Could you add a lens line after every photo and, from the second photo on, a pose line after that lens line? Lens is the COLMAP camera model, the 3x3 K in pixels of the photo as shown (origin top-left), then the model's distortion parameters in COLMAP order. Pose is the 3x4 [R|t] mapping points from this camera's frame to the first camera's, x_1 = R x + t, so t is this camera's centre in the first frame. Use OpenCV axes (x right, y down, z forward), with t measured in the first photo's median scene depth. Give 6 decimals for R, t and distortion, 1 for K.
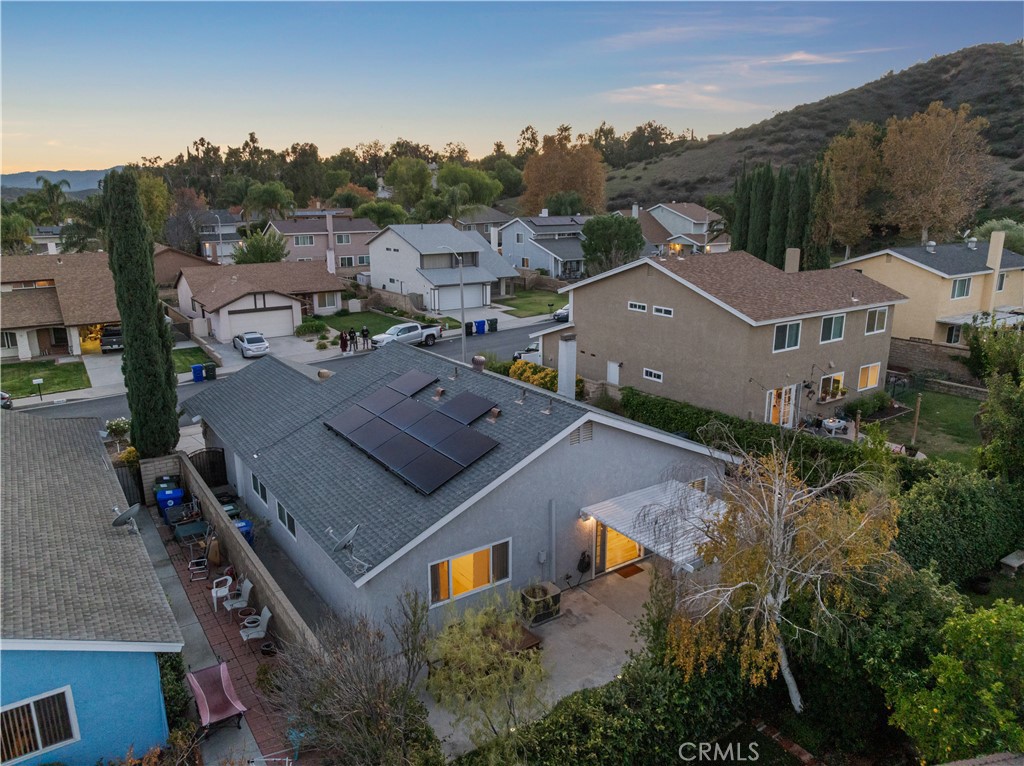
lens RADIAL K [[724.0, 0, 512.0], [0, 724.0, 383.0], [0, 0, 1]] dist [-0.035436, -0.004123]
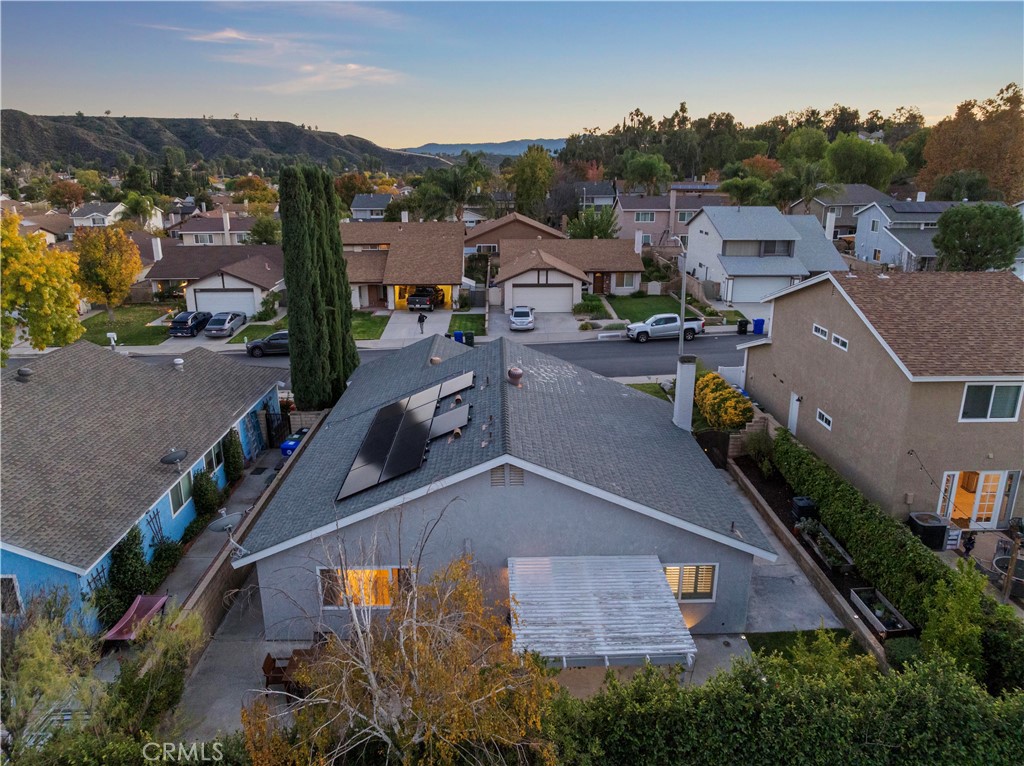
lens RADIAL K [[724.0, 0, 512.0], [0, 724.0, 383.0], [0, 0, 1]] dist [-0.035436, -0.004123]
pose [[0.833607, 0.160053, -0.528662, 0.214219], [-0.137883, 0.987096, 0.081426, -0.045103], [0.534872, 0.005017, 0.844918, 0.097334]]
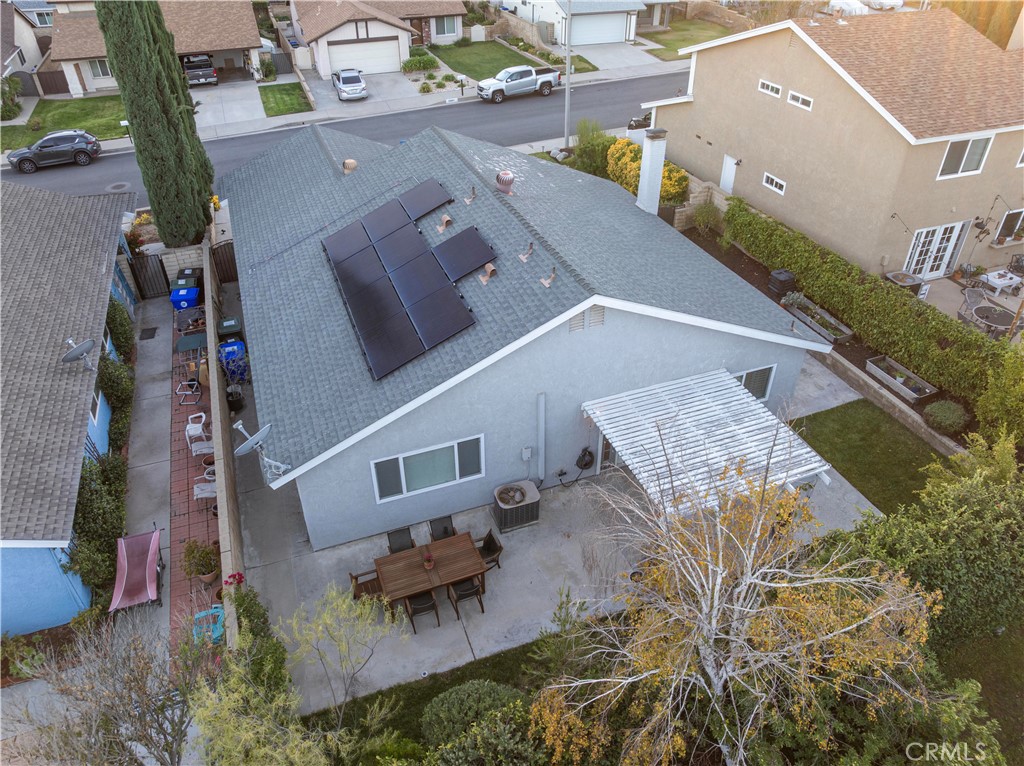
lens RADIAL K [[724.0, 0, 512.0], [0, 724.0, 383.0], [0, 0, 1]] dist [-0.035436, -0.004123]
pose [[0.970274, 0.140929, -0.196739, 0.069237], [-0.058971, 0.926126, 0.372577, -0.055917], [0.234712, -0.349900, 0.906907, 0.104787]]
